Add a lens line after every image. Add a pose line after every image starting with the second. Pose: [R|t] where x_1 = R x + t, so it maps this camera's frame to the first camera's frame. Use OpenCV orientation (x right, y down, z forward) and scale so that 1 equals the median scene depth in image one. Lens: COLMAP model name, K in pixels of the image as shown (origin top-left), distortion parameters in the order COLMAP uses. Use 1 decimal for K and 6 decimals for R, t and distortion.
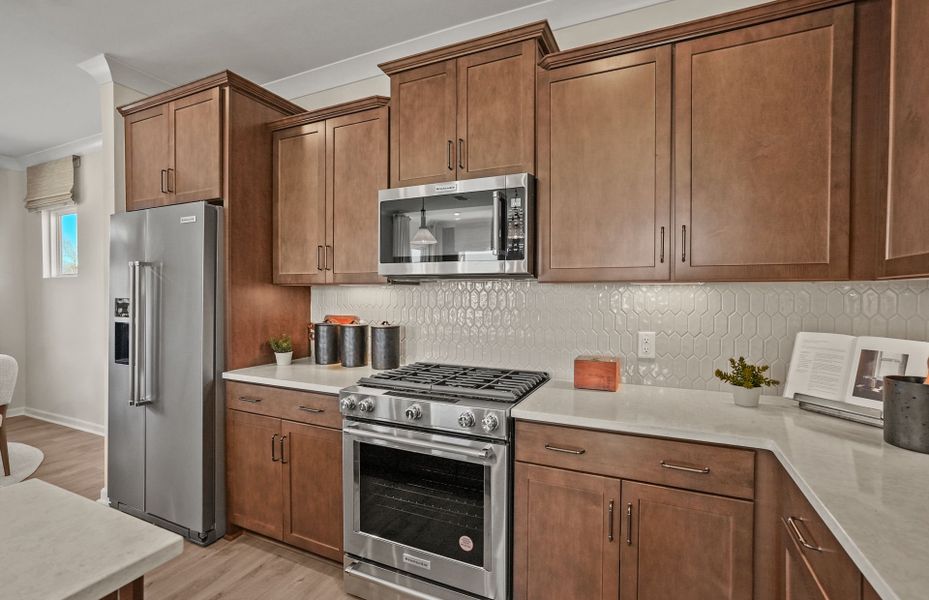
lens RADIAL K [[428.7, 0, 462.1], [0, 428.7, 298.7], [0, 0, 1]] dist [-0.038959, 0.022836]
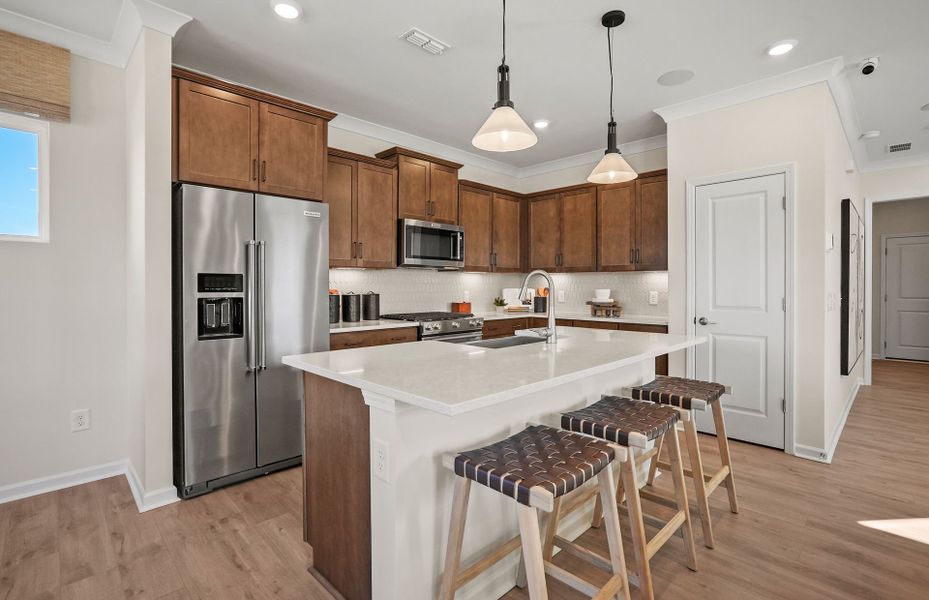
lens RADIAL K [[432.1, 0, 464.2], [0, 432.1, 288.9], [0, 0, 1]] dist [-0.041125, 0.020625]
pose [[0.348061, -0.008543, 0.937433, -2.041000], [0.013562, 0.999900, 0.004076, 0.052397], [-0.937374, 0.011294, 0.348142, 0.122073]]
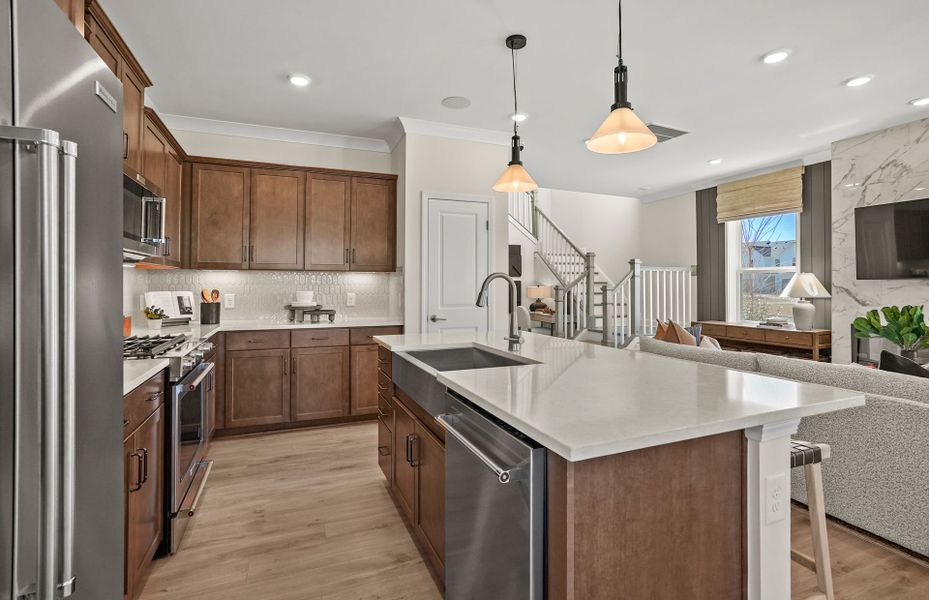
lens RADIAL K [[433.2, 0, 462.5], [0, 433.2, 284.4], [0, 0, 1]] dist [-0.041604, 0.025465]
pose [[-0.732764, -0.004026, 0.680471, -1.498182], [0.005522, 0.999914, 0.011863, 0.021471], [-0.680460, 0.012450, -0.732679, 1.270741]]
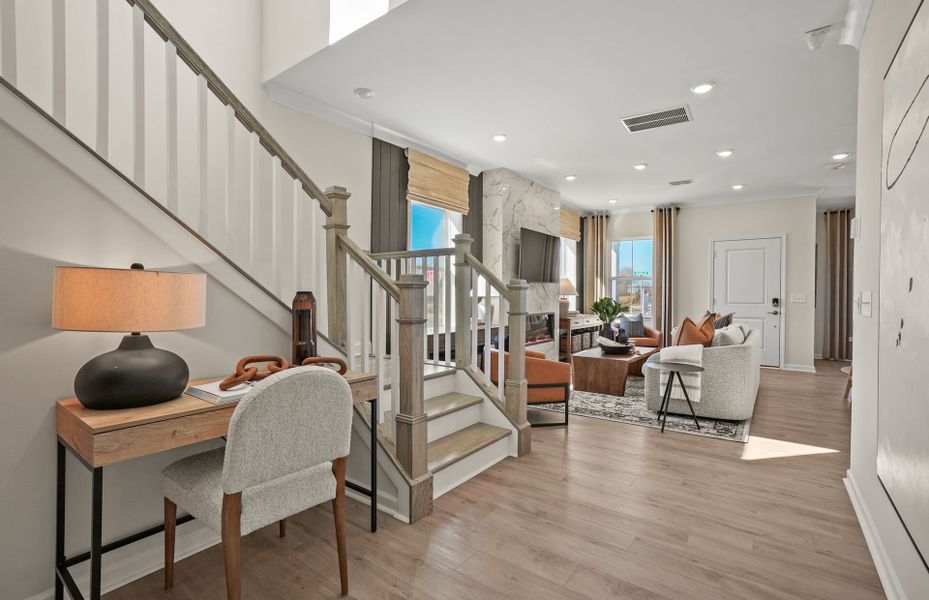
lens RADIAL K [[425.4, 0, 461.1], [0, 425.4, 294.4], [0, 0, 1]] dist [-0.047086, 0.030072]
pose [[-0.206234, -0.000687, -0.978503, 1.454441], [-0.021526, 0.999761, 0.003835, 0.121451], [0.978266, 0.021854, -0.206199, -1.537793]]
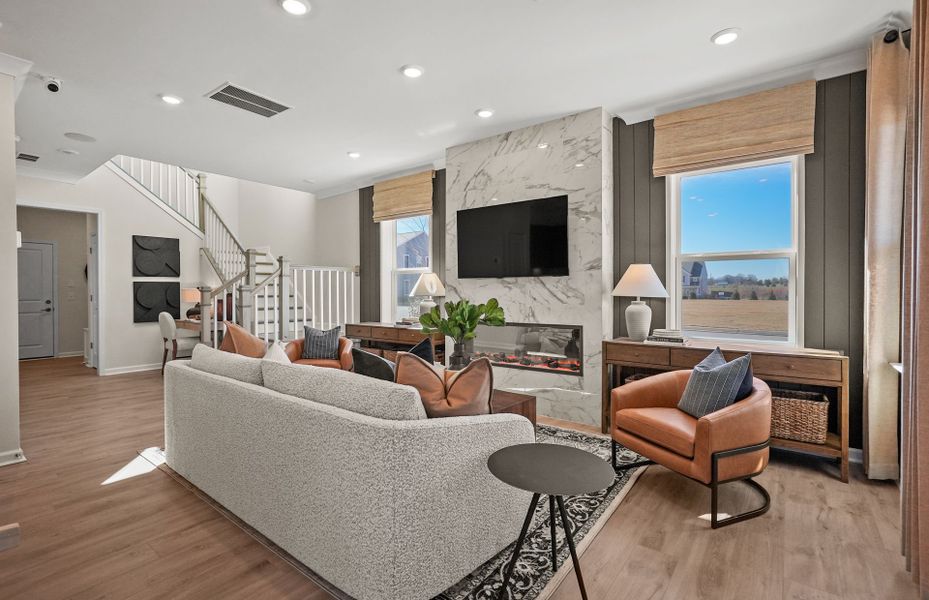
lens RADIAL K [[429.8, 0, 463.0], [0, 429.8, 290.5], [0, 0, 1]] dist [-0.039609, 0.023247]
pose [[-0.974312, -0.000452, 0.225202, -2.050058], [0.002257, 0.999928, 0.011772, 0.073744], [-0.225192, 0.011978, -0.974241, 0.562047]]
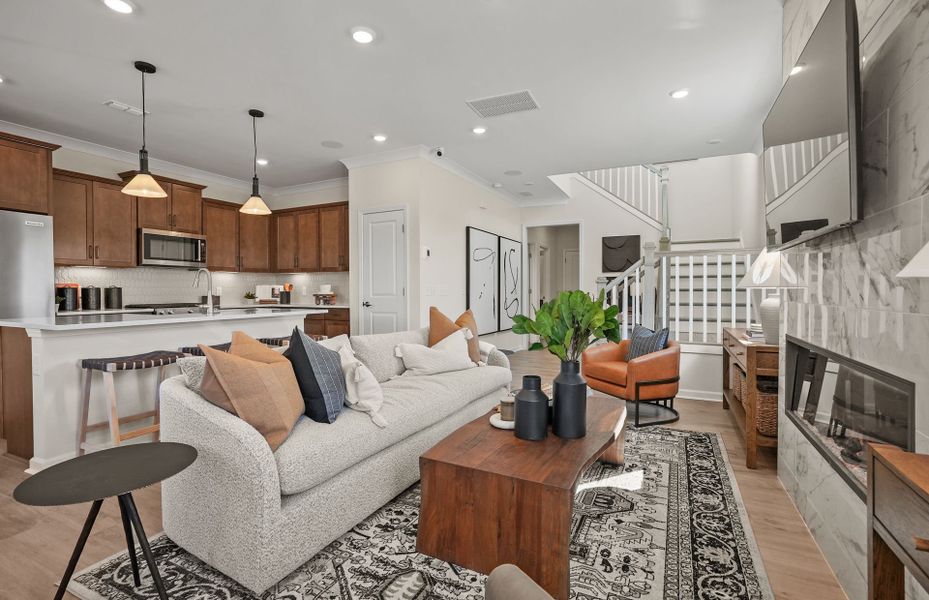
lens RADIAL K [[428.7, 0, 462.1], [0, 428.7, 298.7], [0, 0, 1]] dist [-0.038959, 0.022836]
pose [[0.026126, -0.024176, 0.999366, -2.730033], [0.016838, 0.999576, 0.023741, 0.121448], [-0.999517, 0.016207, 0.026522, -0.899724]]
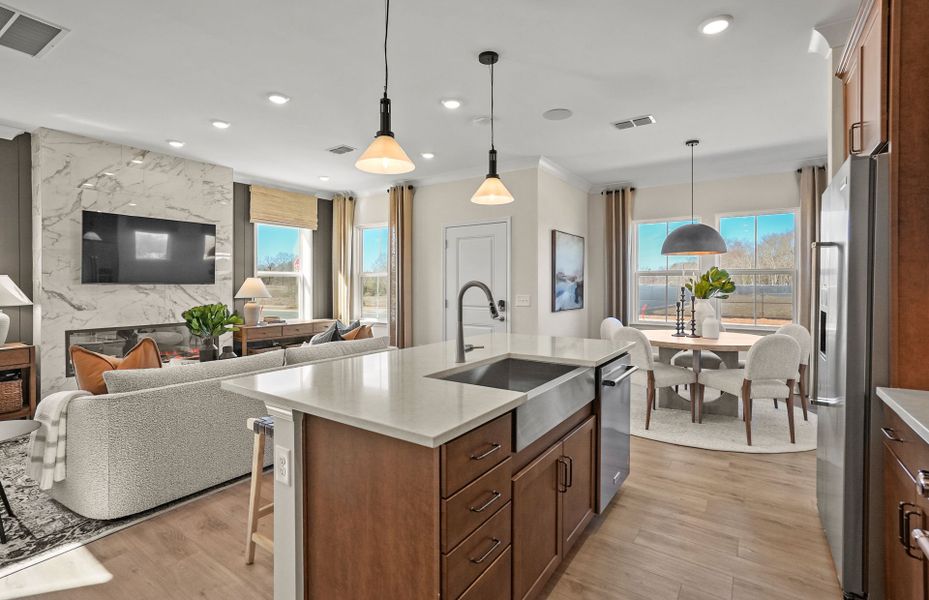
lens RADIAL K [[433.2, 0, 462.5], [0, 433.2, 284.4], [0, 0, 1]] dist [-0.041604, 0.025465]
pose [[-0.168048, -0.002217, -0.985776, 0.313707], [-0.012747, 0.999919, -0.000076, 0.012919], [0.985696, 0.012553, -0.168062, 0.513796]]
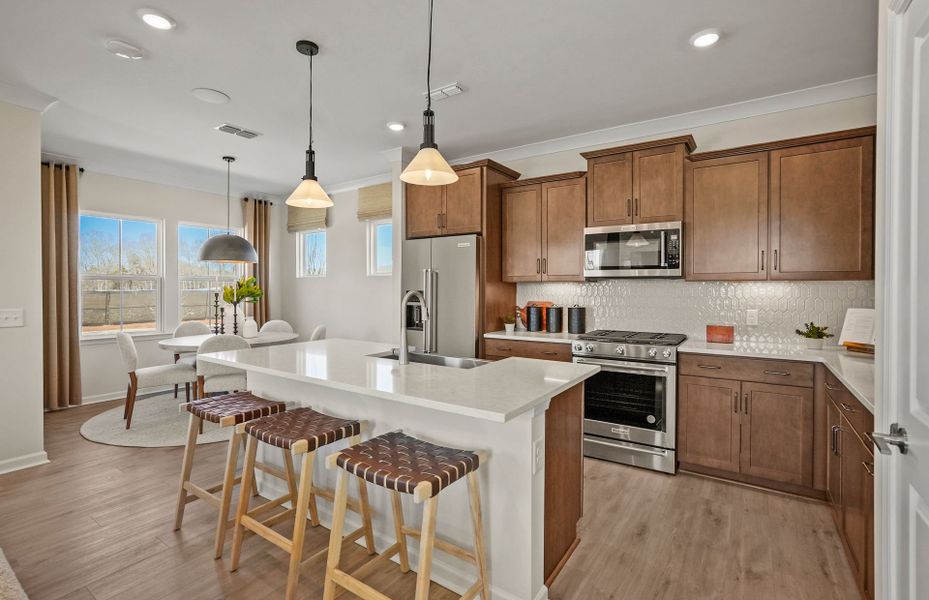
lens RADIAL K [[429.8, 0, 463.0], [0, 429.8, 290.5], [0, 0, 1]] dist [-0.039609, 0.023247]
pose [[0.986672, -0.001465, -0.162713, -0.434906], [0.000718, 0.999989, -0.004648, 0.008534], [0.162718, 0.004470, 0.986663, -0.868184]]
